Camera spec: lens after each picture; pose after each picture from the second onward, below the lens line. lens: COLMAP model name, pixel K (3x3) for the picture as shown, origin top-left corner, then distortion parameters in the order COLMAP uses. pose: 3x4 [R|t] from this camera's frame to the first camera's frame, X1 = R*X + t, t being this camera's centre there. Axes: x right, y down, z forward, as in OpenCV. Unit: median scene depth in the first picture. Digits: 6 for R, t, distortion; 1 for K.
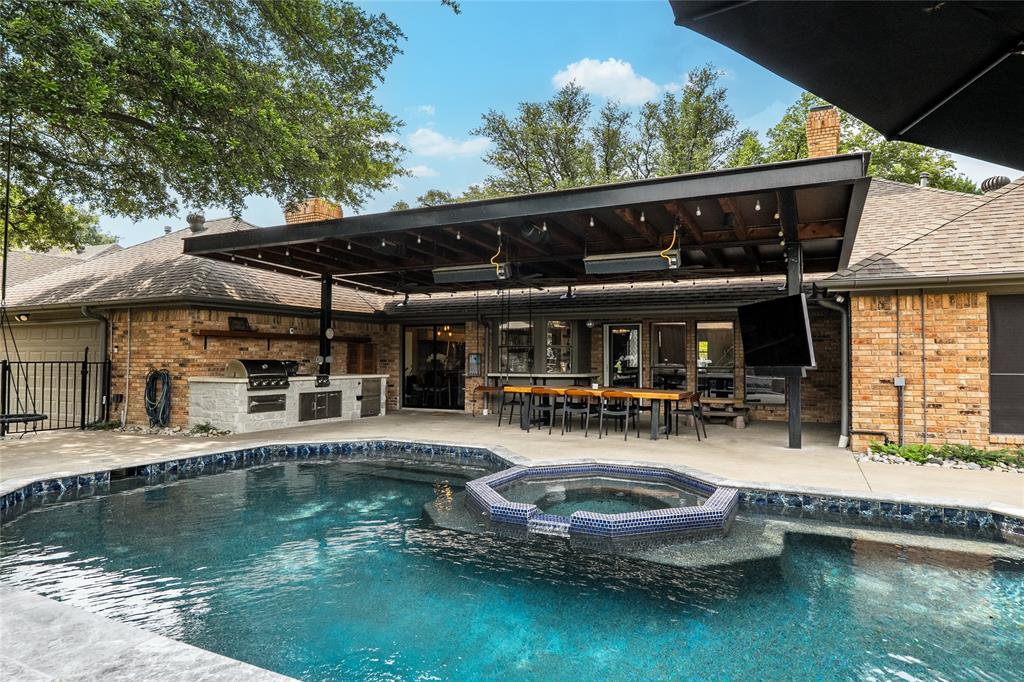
lens RADIAL K [[552.3, 0, 523.3], [0, 552.3, 338.0], [0, 0, 1]] dist [-0.010952, 0.001807]
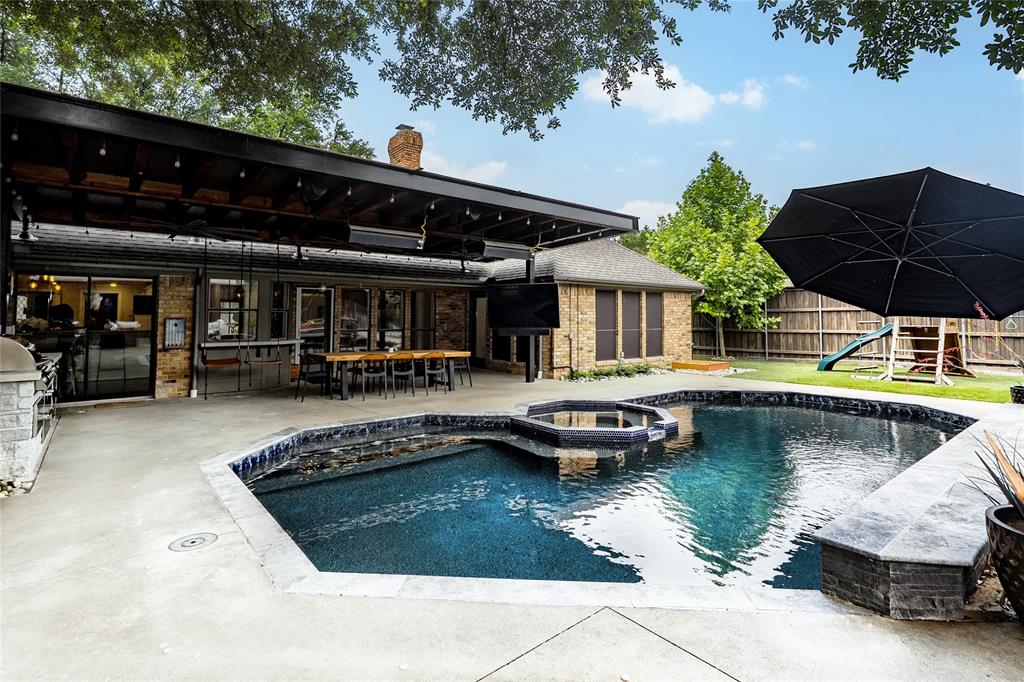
lens RADIAL K [[528.2, 0, 522.8], [0, 528.2, 299.4], [0, 0, 1]] dist [-0.001635, -0.001489]
pose [[0.415838, 0.031865, 0.908880, -0.778209], [-0.033290, 0.999250, -0.019802, 0.001055], [-0.908829, -0.022022, 0.416587, 0.382163]]
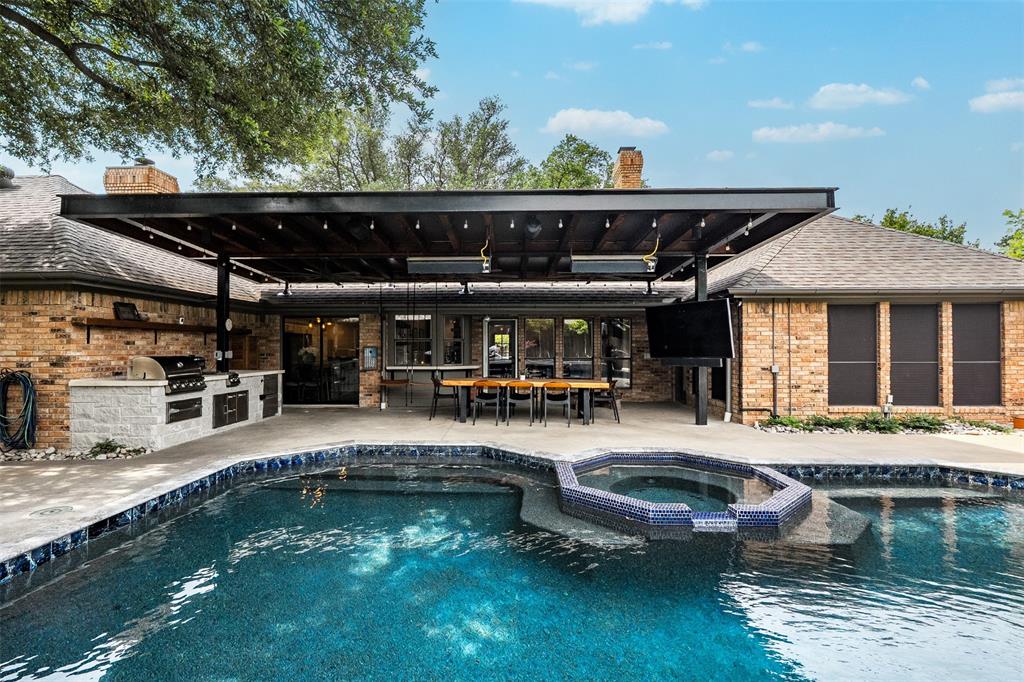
lens RADIAL K [[489.7, 0, 476.9], [0, 489.7, 341.3], [0, 0, 1]] dist [-0.009744, -0.000578]
pose [[0.926040, 0.001694, 0.377422, -0.343764], [-0.010152, 0.999740, 0.020423, -0.002019], [-0.377289, -0.022744, 0.925816, 0.173462]]
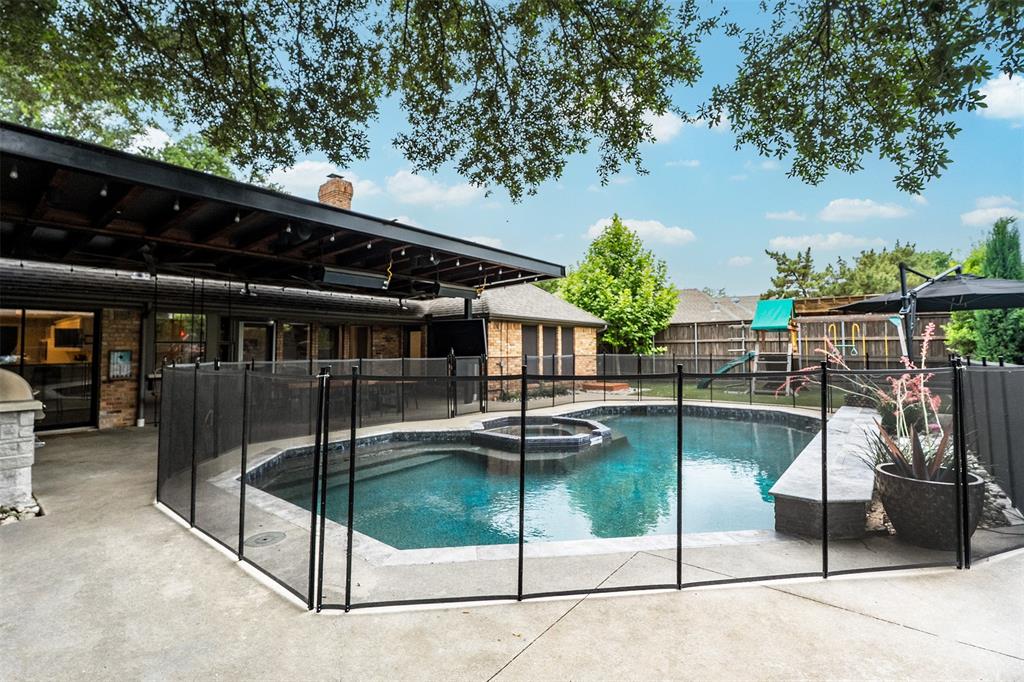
lens RADIAL K [[459.3, 0, 515.3], [0, 459.3, 338.9], [0, 0, 1]] dist [-0.004053, 0.001320]
pose [[0.253221, 0.019703, 0.967208, -0.823990], [-0.030942, 0.999446, -0.012259, 0.003502], [-0.966913, -0.026823, 0.253691, 0.427264]]
